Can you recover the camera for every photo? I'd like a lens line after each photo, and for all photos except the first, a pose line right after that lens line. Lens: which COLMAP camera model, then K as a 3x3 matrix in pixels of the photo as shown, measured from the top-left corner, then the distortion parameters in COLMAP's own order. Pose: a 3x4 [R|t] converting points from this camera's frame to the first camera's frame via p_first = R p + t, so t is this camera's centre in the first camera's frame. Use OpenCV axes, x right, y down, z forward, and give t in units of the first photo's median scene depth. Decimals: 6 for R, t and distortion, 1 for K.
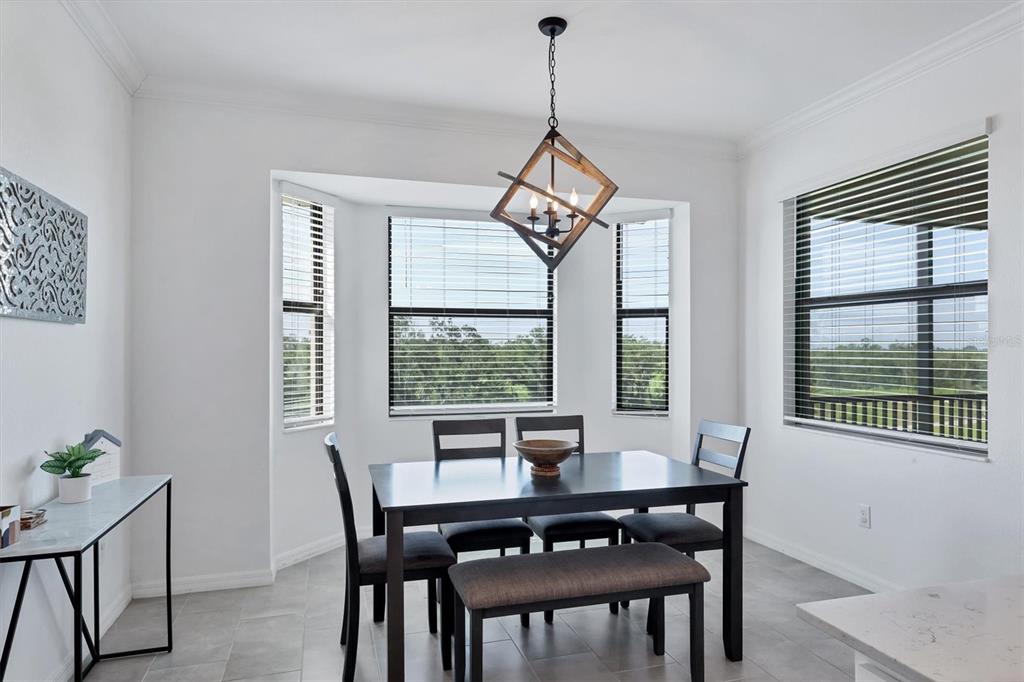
lens RADIAL K [[639.9, 0, 521.0], [0, 639.9, 351.3], [0, 0, 1]] dist [0.011968, 0.002047]
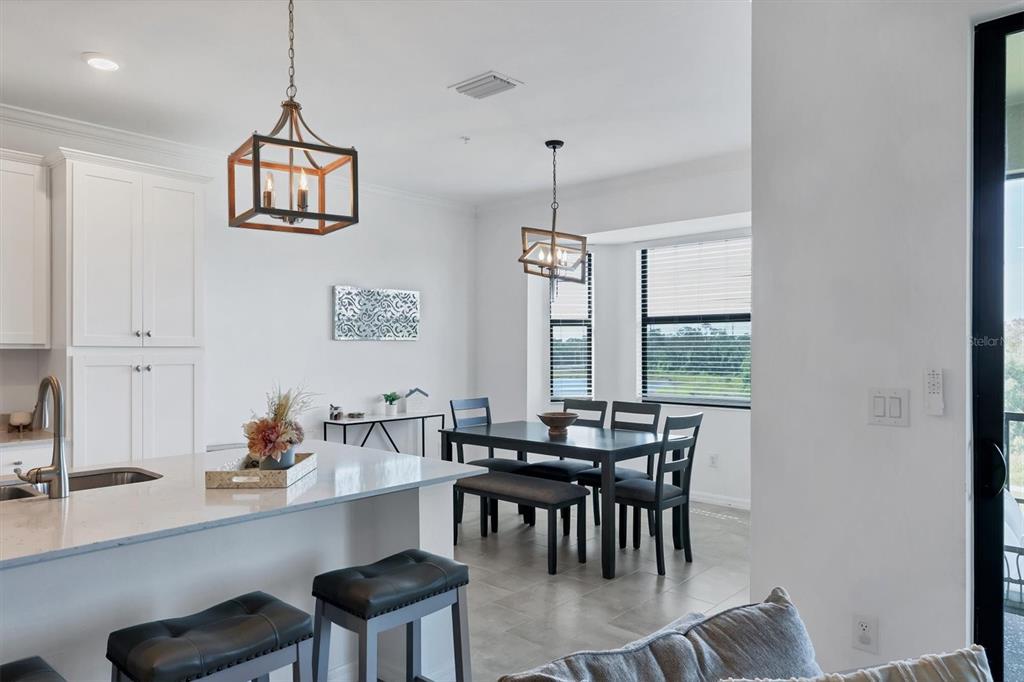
lens RADIAL K [[684.9, 0, 512.1], [0, 684.9, 350.1], [0, 0, 1]] dist [0.011978, 0.006766]
pose [[0.509154, 0.000606, -0.860675, 1.040498], [0.003062, 0.999992, 0.002516, -0.009394], [0.860670, -0.003916, 0.509148, 0.048449]]
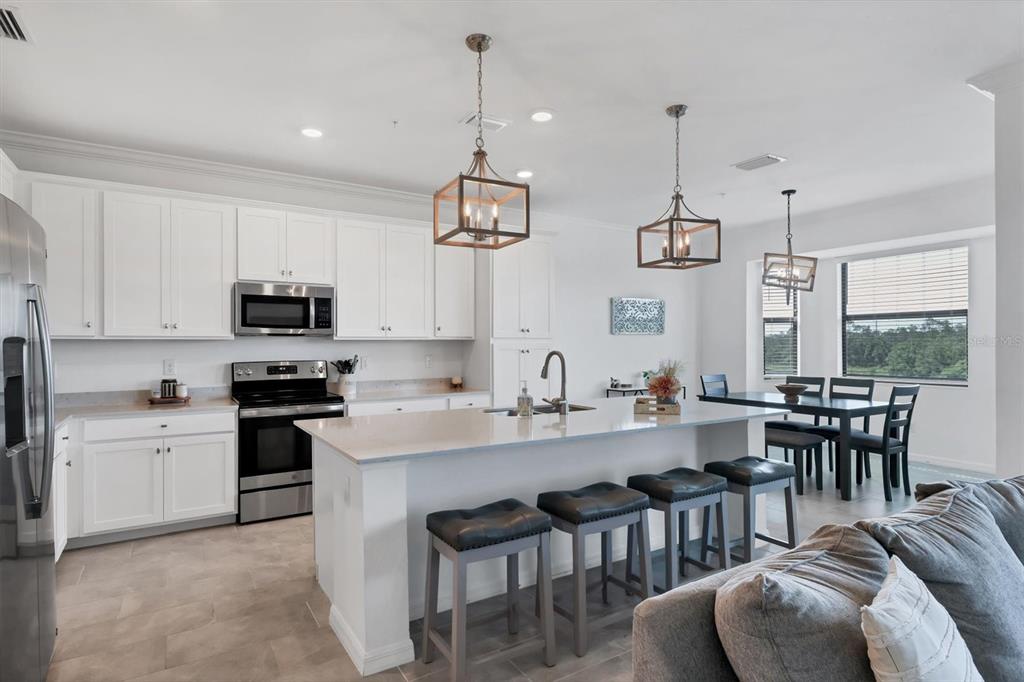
lens RADIAL K [[551.2, 0, 509.0], [0, 551.2, 341.6], [0, 0, 1]] dist [0.016571, -0.002203]
pose [[0.260059, -0.007061, -0.965567, 1.177233], [0.006613, 0.999963, -0.005532, 0.002411], [0.965570, -0.004947, 0.260096, -0.295861]]
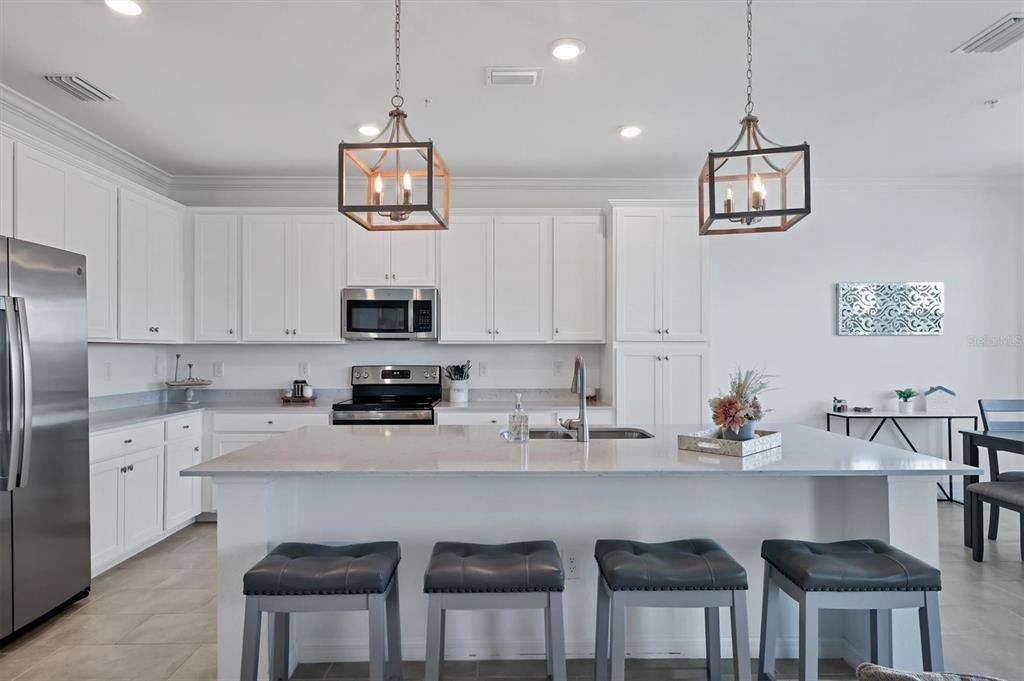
lens RADIAL K [[586.0, 0, 509.2], [0, 586.0, 346.6], [0, 0, 1]] dist [0.017828, -0.001152]
pose [[-0.274823, -0.009544, -0.961448, 1.048960], [0.003031, 0.999937, -0.010793, 0.008191], [0.961490, -0.005880, -0.274776, 0.122905]]
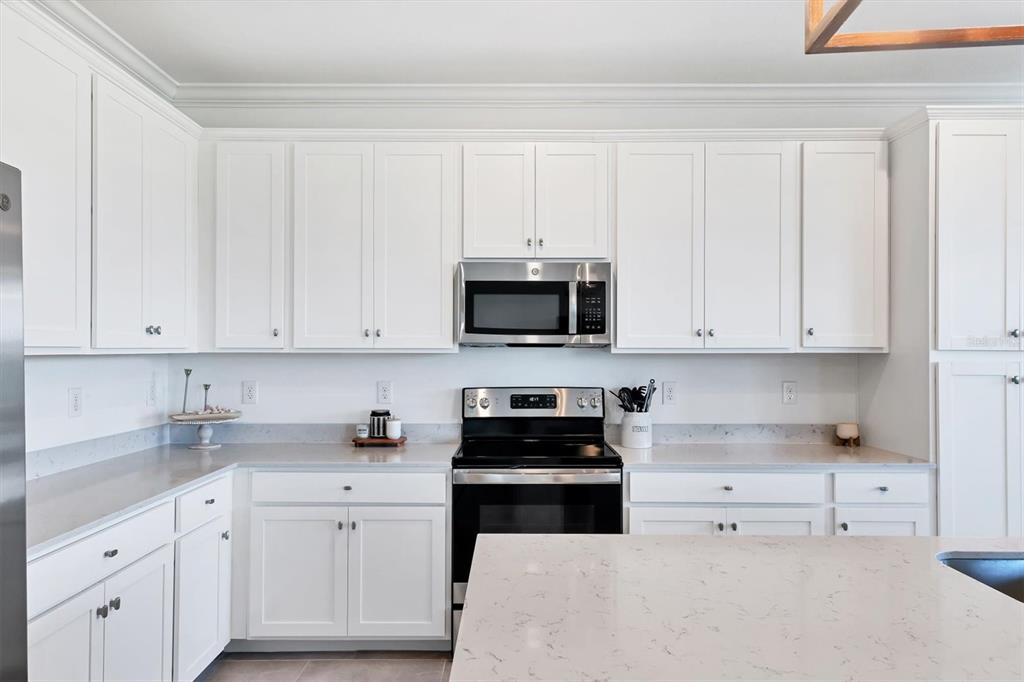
lens RADIAL K [[639.9, 0, 505.2], [0, 639.9, 343.6], [0, 0, 1]] dist [0.011968, 0.002047]
pose [[-0.290340, -0.011119, -0.956859, 0.732057], [0.001336, 0.999927, -0.012025, -0.013550], [0.956923, -0.004770, -0.290303, -0.245919]]
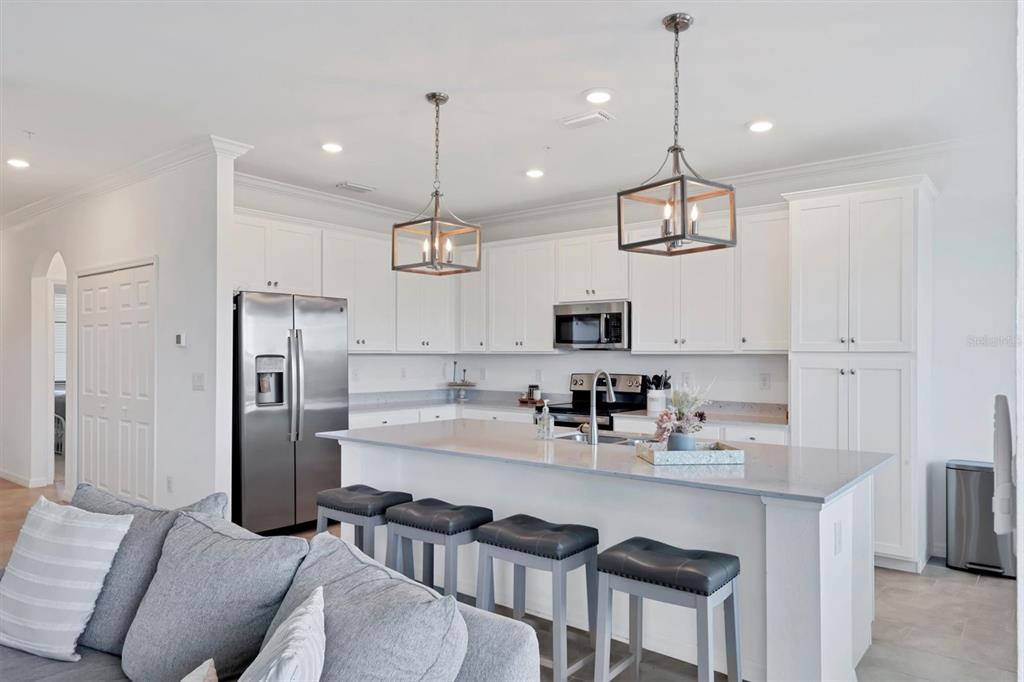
lens RADIAL K [[684.9, 0, 511.5], [0, 684.9, 349.8], [0, 0, 1]] dist [0.011978, 0.006766]
pose [[-0.823718, -0.007670, -0.566948, 0.968600], [-0.002460, 0.999947, -0.009955, -0.004565], [0.566995, -0.006805, -0.823693, 0.713533]]
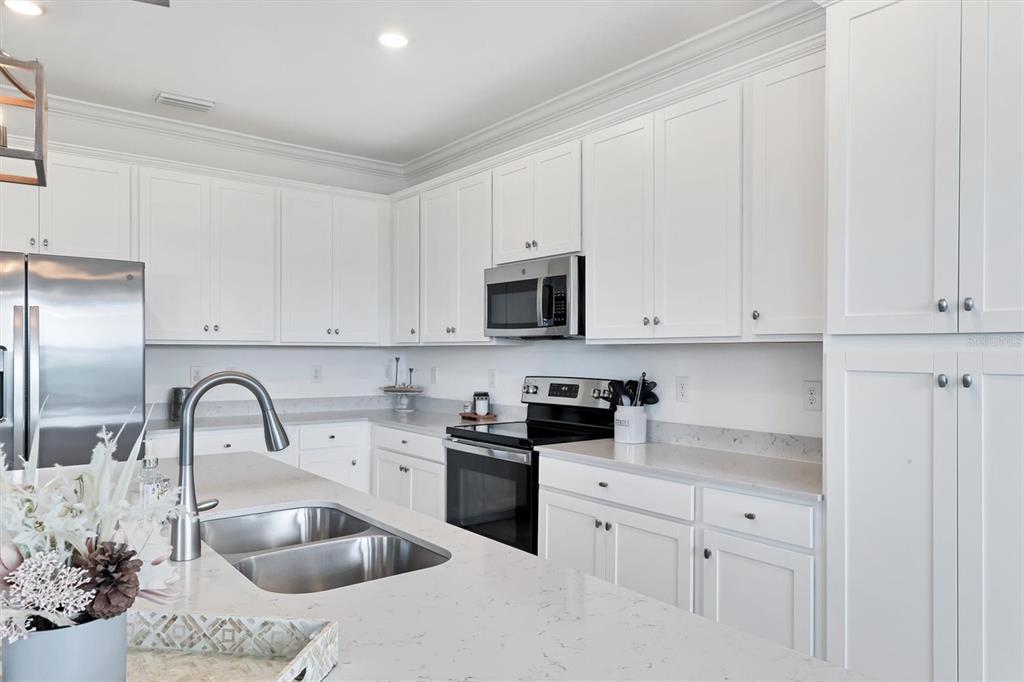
lens RADIAL K [[684.9, 0, 507.5], [0, 684.9, 343.0], [0, 0, 1]] dist [0.011978, 0.006766]
pose [[-0.933193, -0.010475, -0.359223, 0.329176], [-0.004808, 0.999850, -0.016665, 0.002360], [0.359343, -0.013825, -0.933103, 0.426922]]
